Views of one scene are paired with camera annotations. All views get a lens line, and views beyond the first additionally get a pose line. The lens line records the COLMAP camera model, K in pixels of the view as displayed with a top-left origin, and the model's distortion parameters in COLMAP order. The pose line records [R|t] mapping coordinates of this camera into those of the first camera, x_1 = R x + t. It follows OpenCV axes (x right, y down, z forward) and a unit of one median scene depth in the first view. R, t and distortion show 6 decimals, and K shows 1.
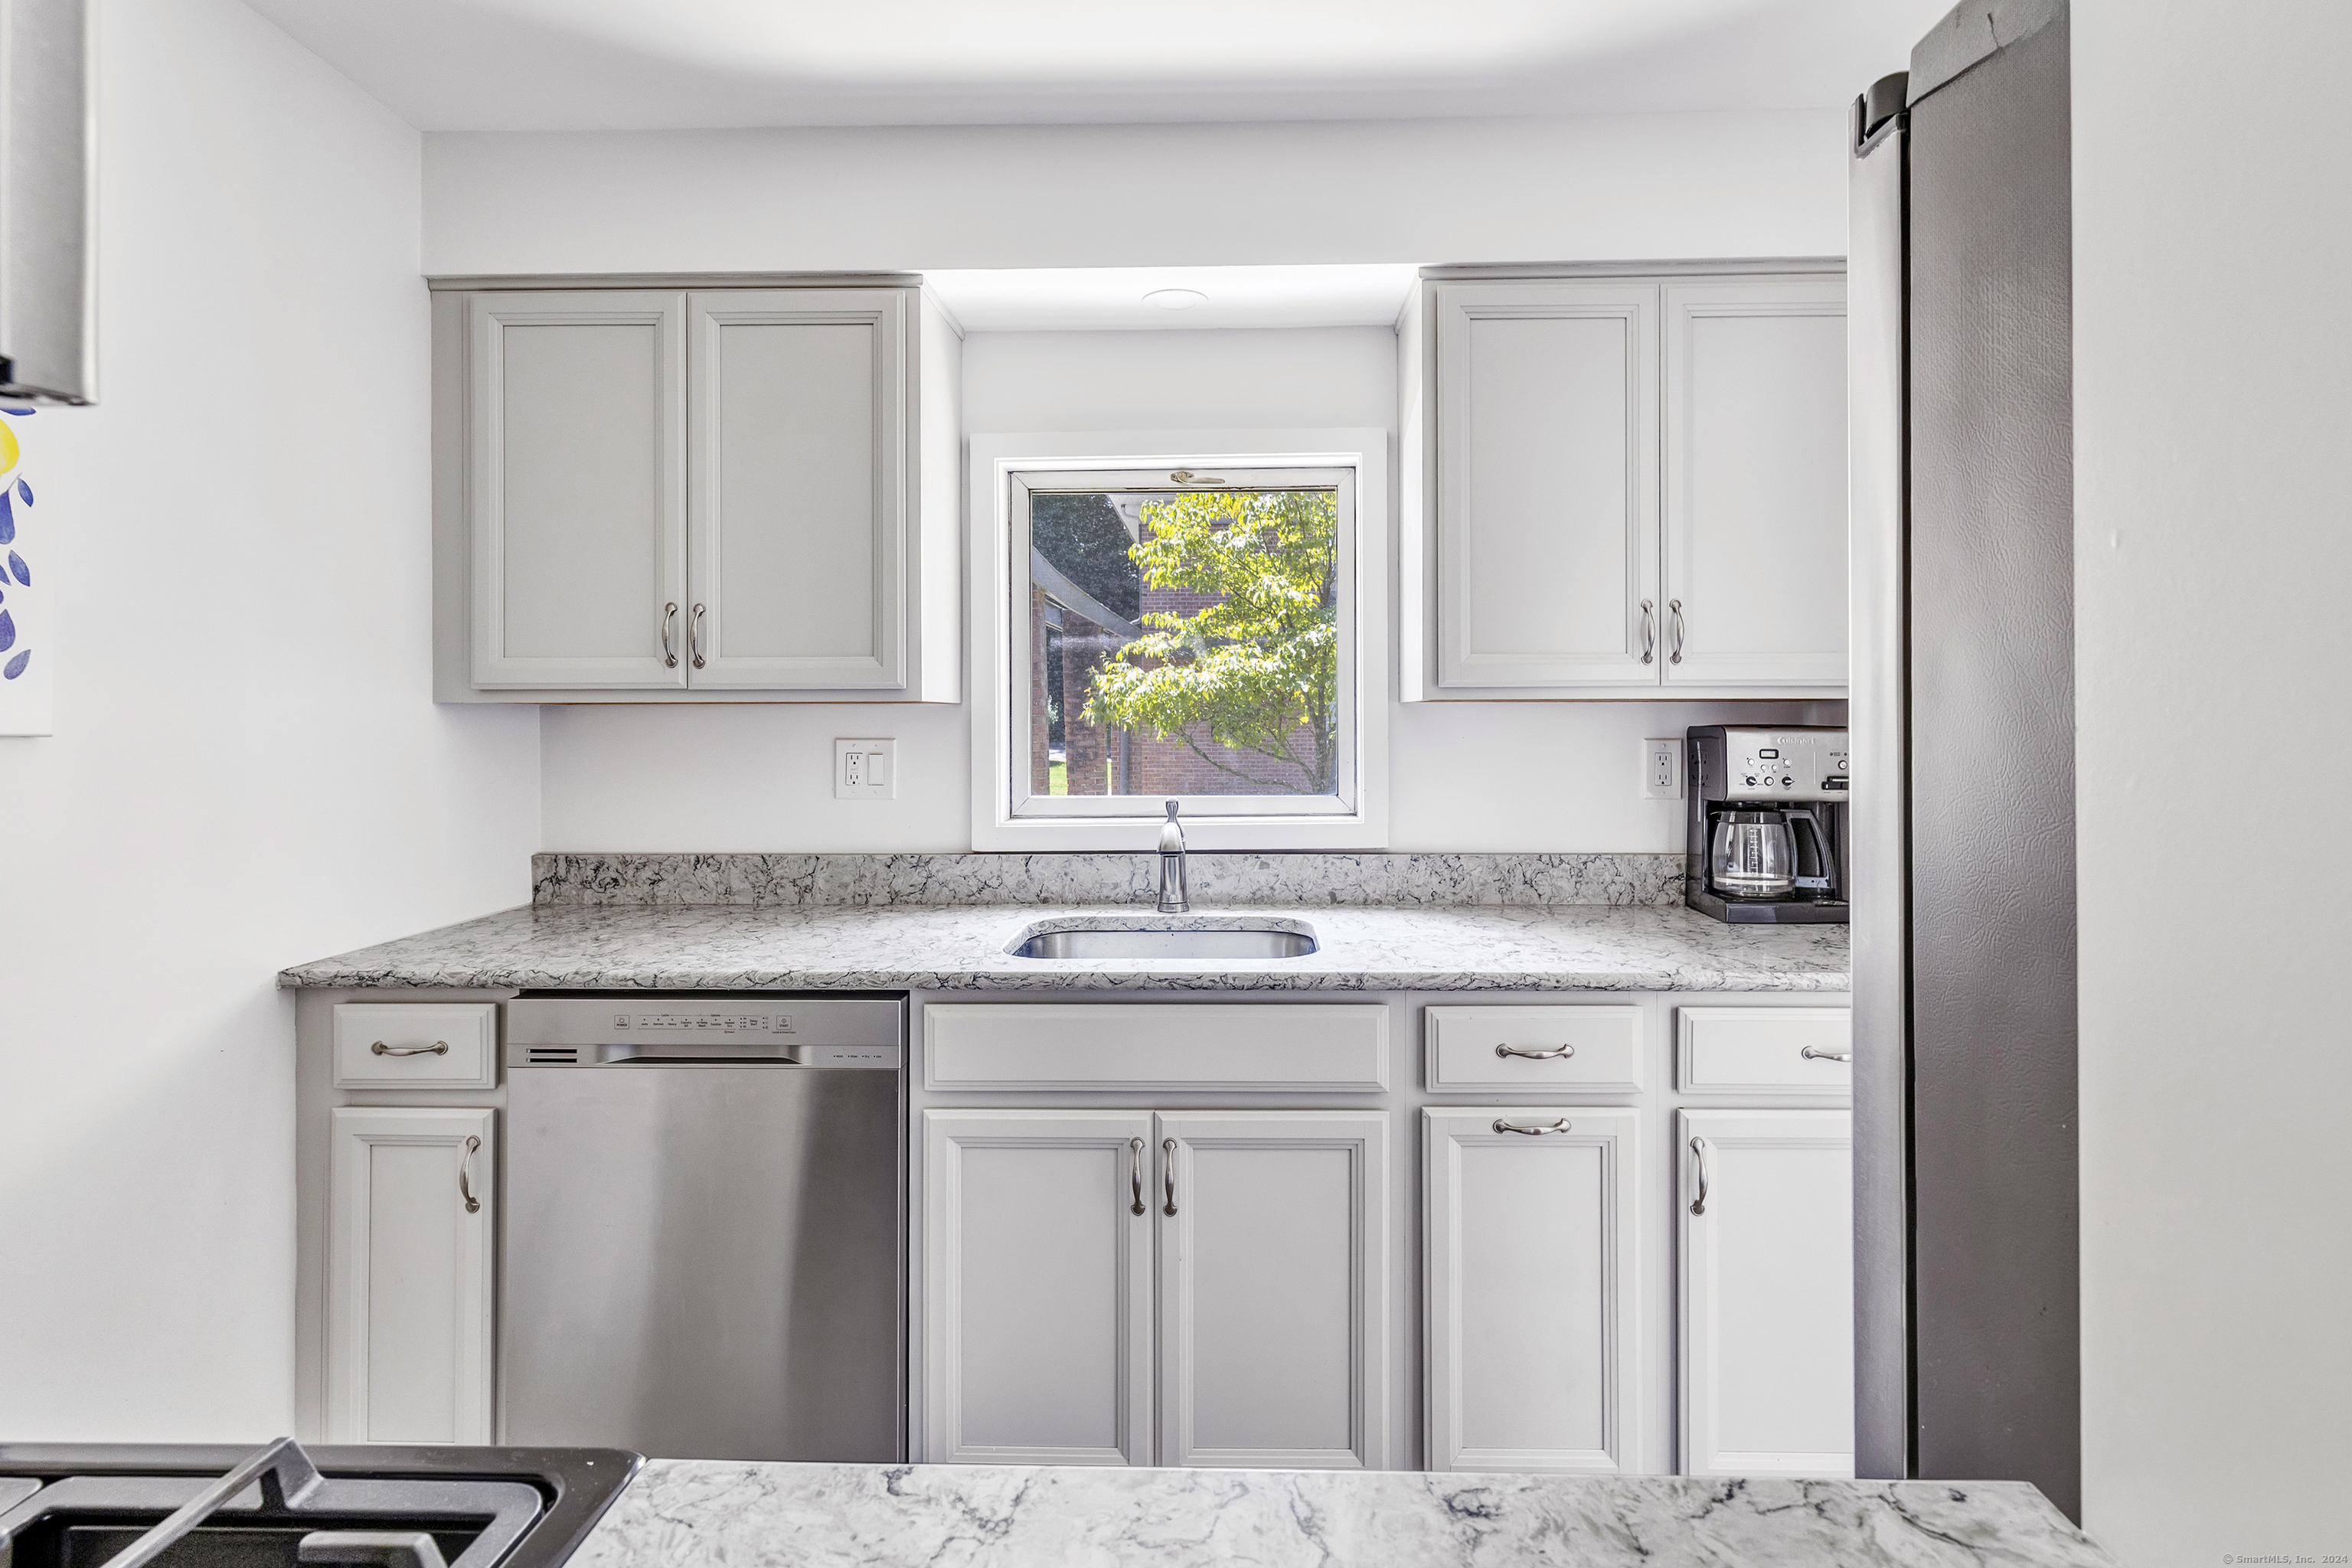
lens RADIAL K [[1080.6, 0, 1237.8], [0, 1080.6, 726.2], [0, 0, 1]] dist [0.006194, -0.001410]
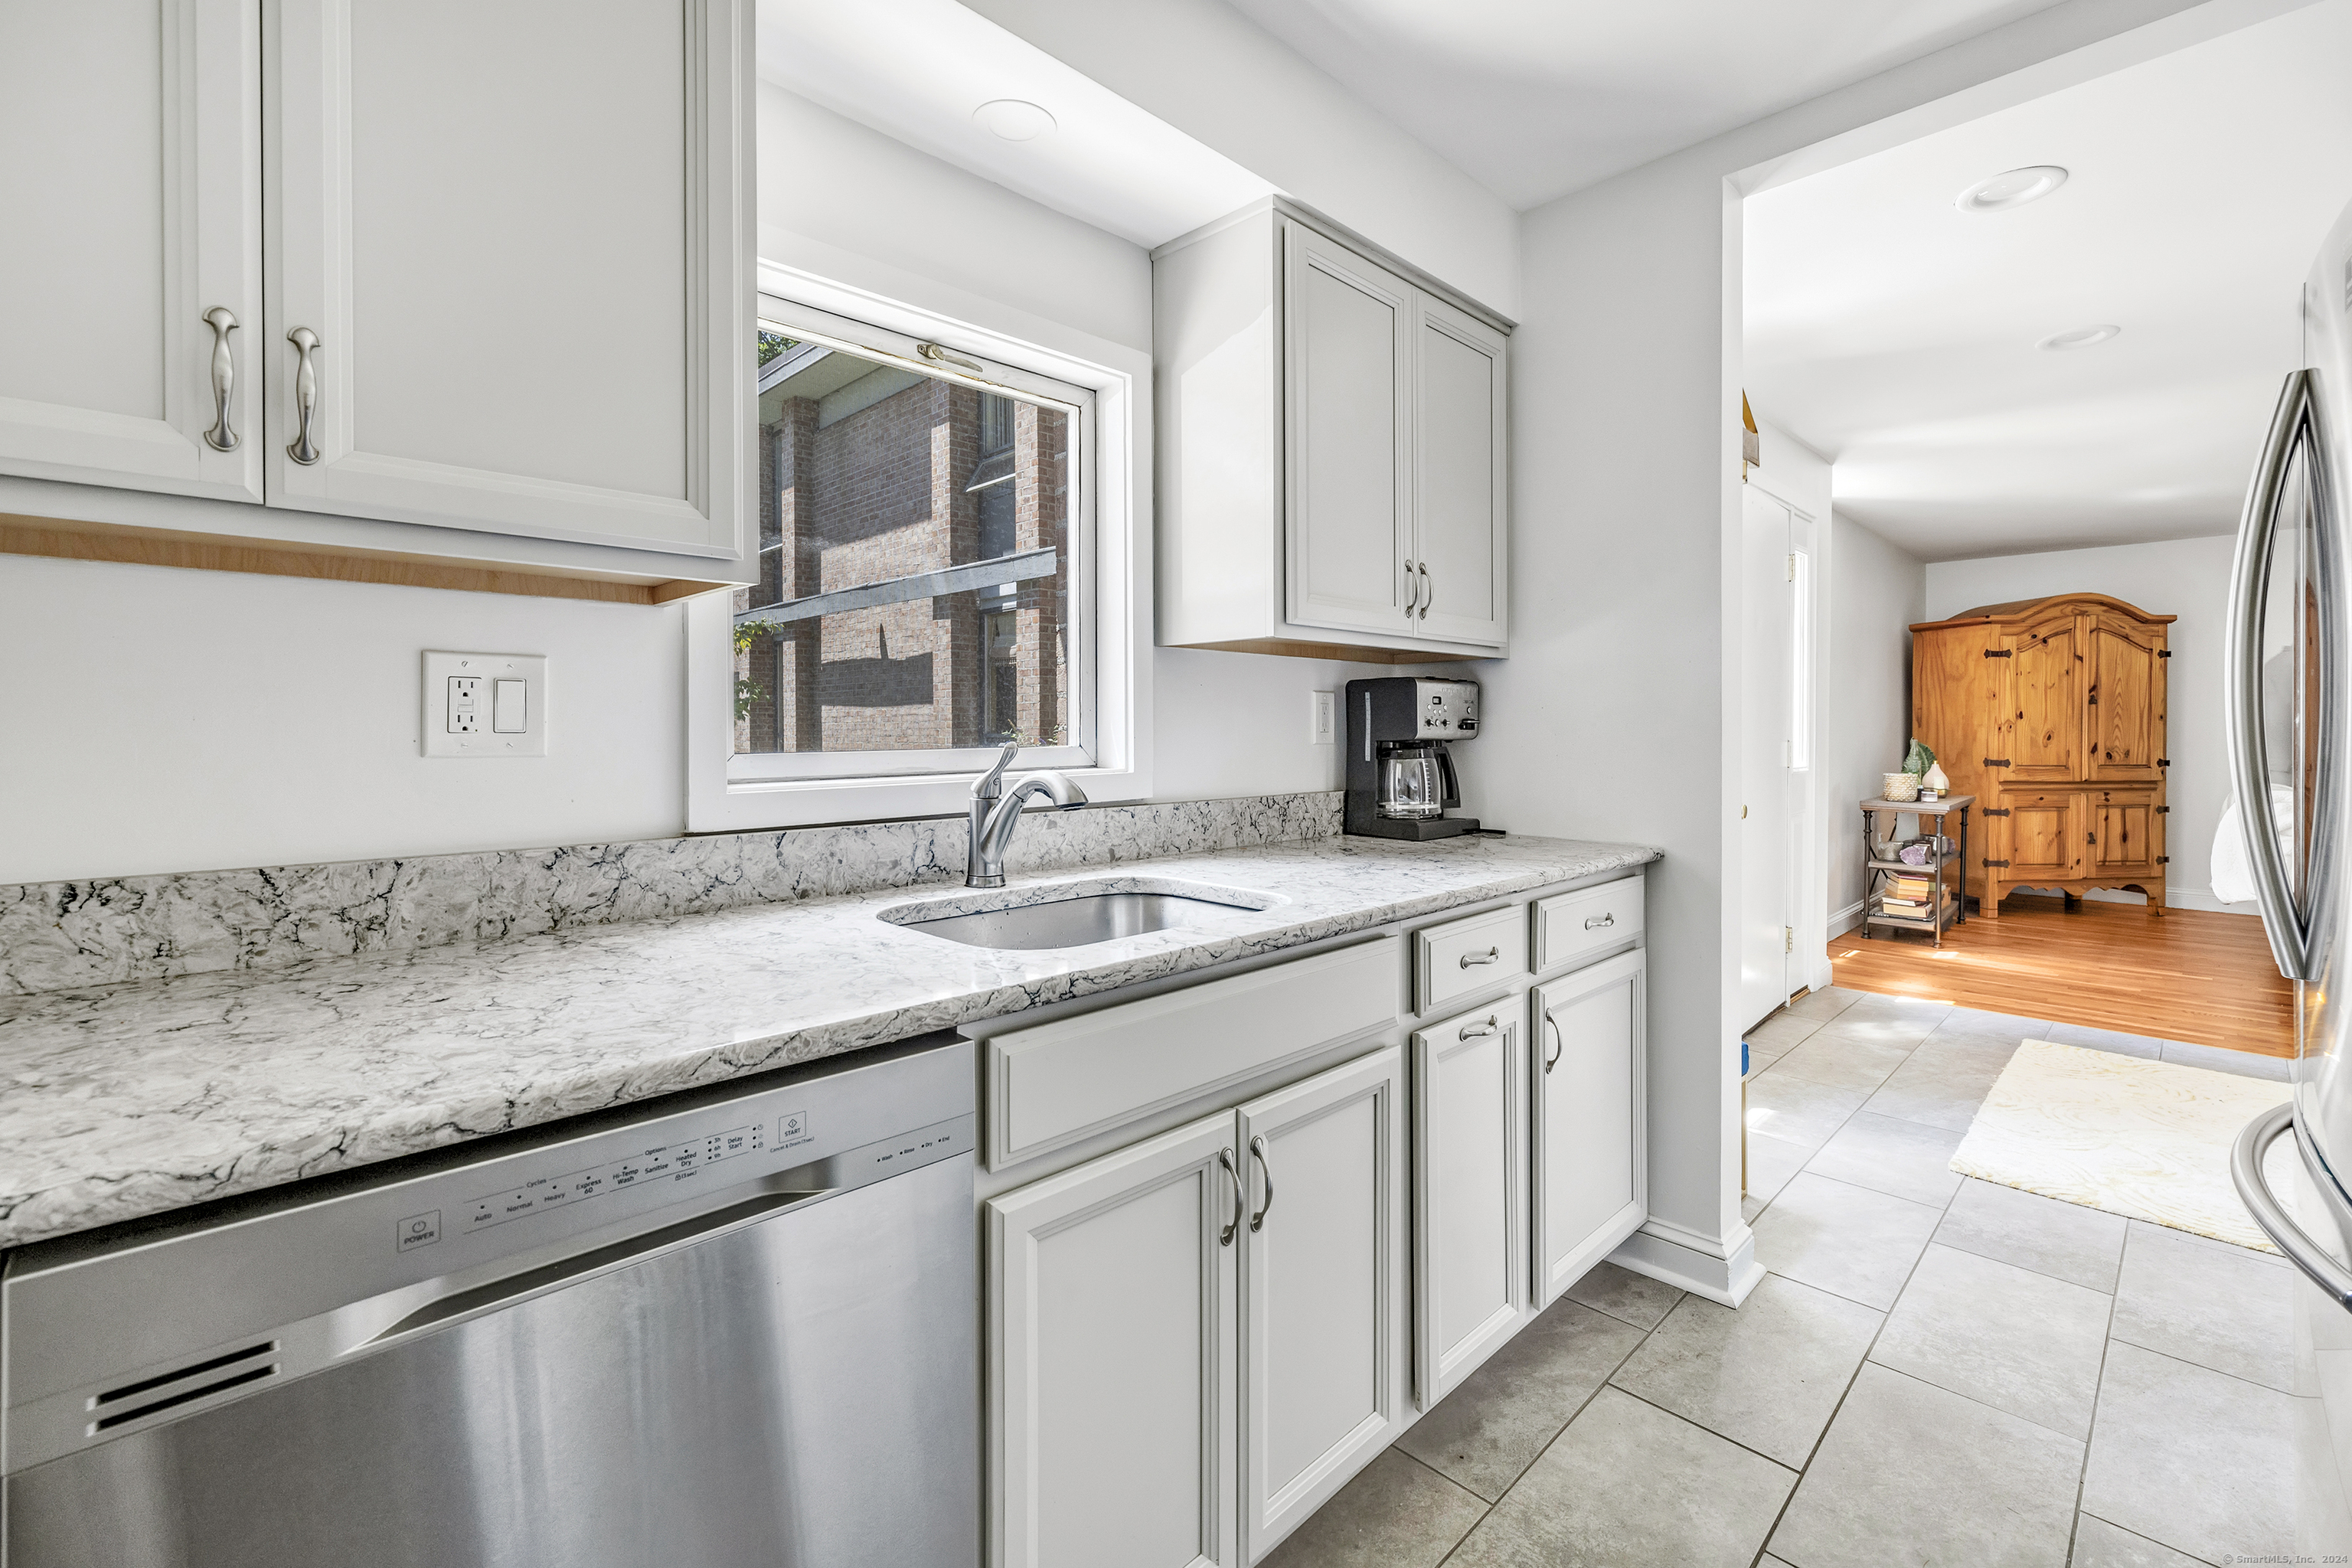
lens RADIAL K [[1013.1, 0, 1150.3], [0, 1013.1, 725.2], [0, 0, 1]] dist [0.000734, -0.000405]
pose [[0.704613, 0.006090, 0.709566, -0.504815], [-0.002833, 0.999979, -0.005769, 0.056509], [-0.709587, 0.002055, 0.704615, 0.391132]]
